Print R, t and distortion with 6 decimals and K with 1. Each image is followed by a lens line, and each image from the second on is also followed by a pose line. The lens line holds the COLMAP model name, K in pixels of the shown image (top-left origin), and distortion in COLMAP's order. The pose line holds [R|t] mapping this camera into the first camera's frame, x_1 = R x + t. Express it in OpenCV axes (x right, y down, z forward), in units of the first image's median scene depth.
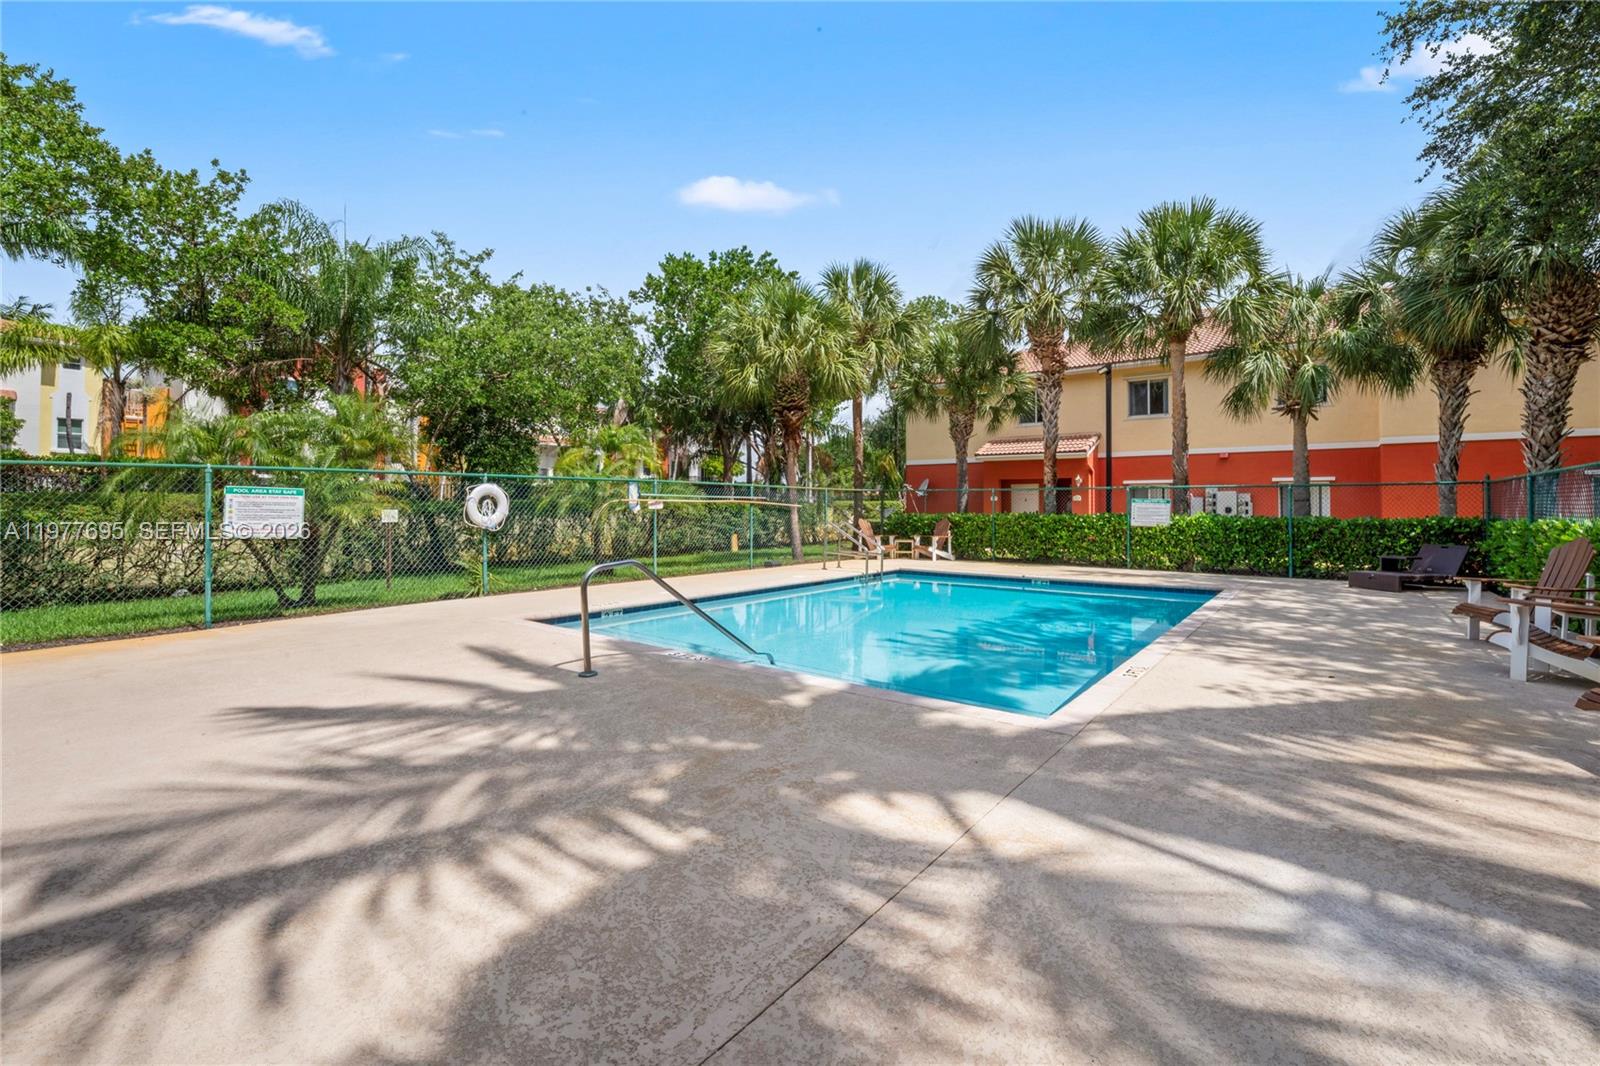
lens RADIAL K [[639.6, 0, 800.0], [0, 639.6, 533.0], [0, 0, 1]] dist [-0.036055, 0.000424]
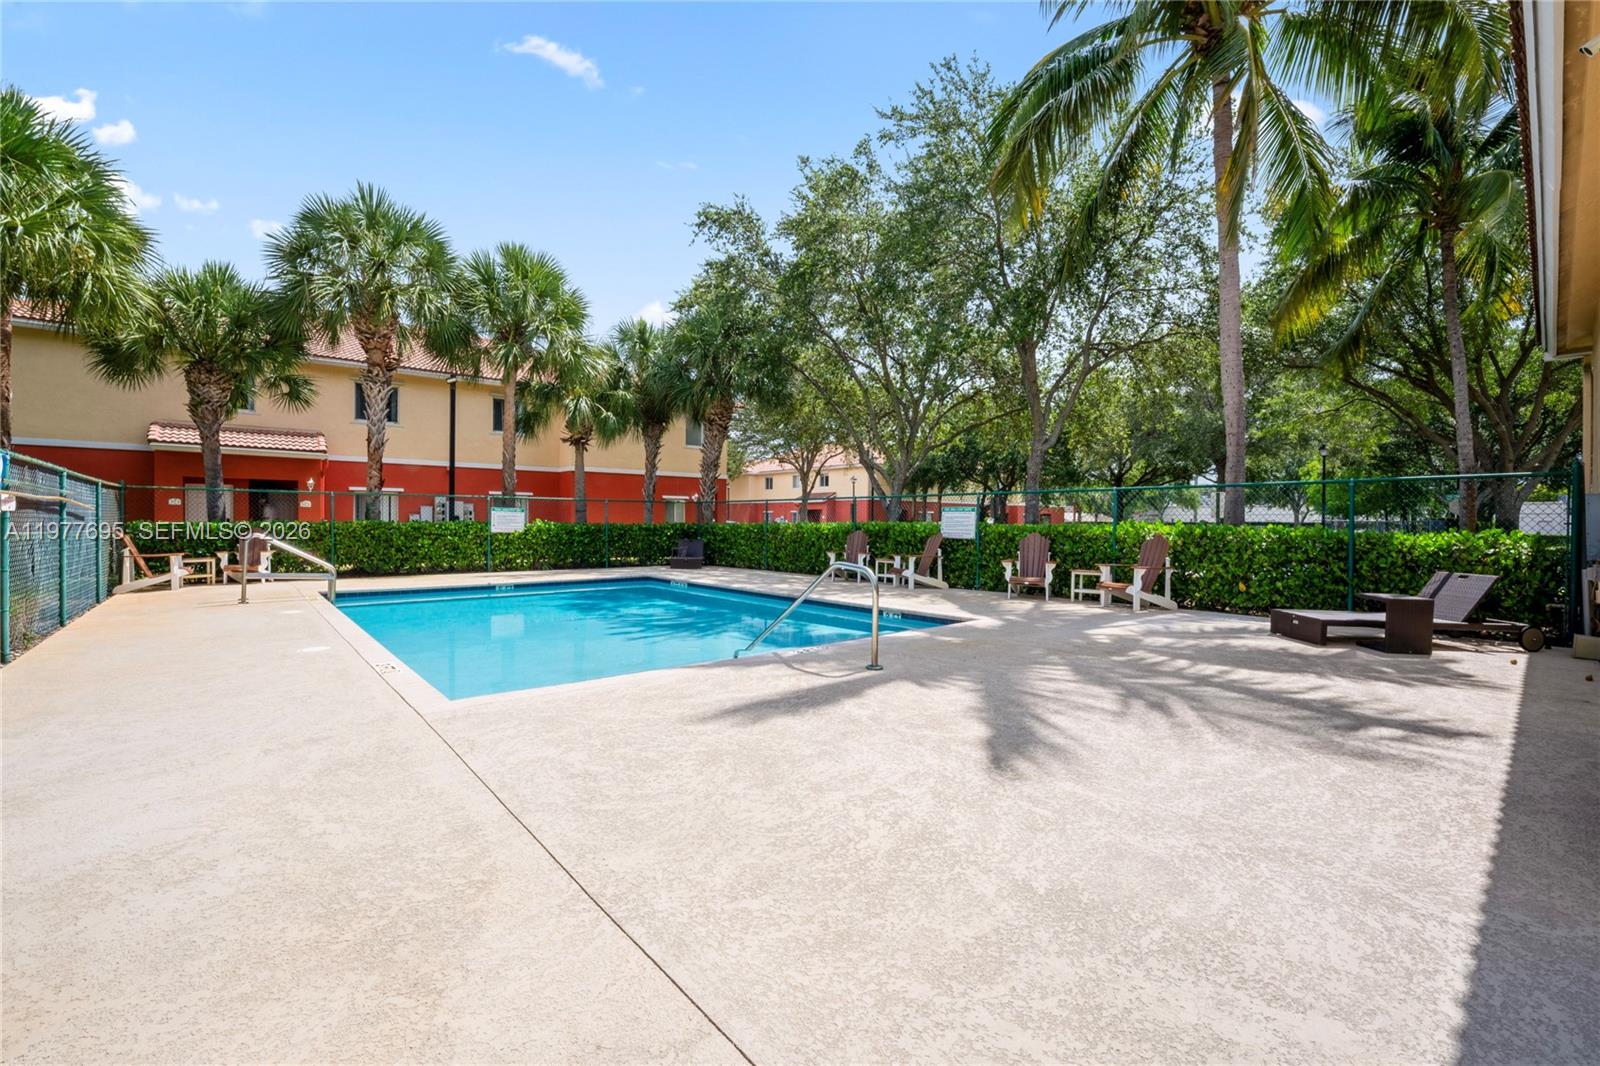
lens RADIAL K [[639.6, 0, 800.0], [0, 639.6, 533.0], [0, 0, 1]] dist [-0.036055, 0.000424]
pose [[0.188948, -0.017939, 0.981823, -0.423691], [0.031681, 0.999424, 0.012163, -0.006616], [-0.981476, 0.028807, 0.189407, 0.280872]]
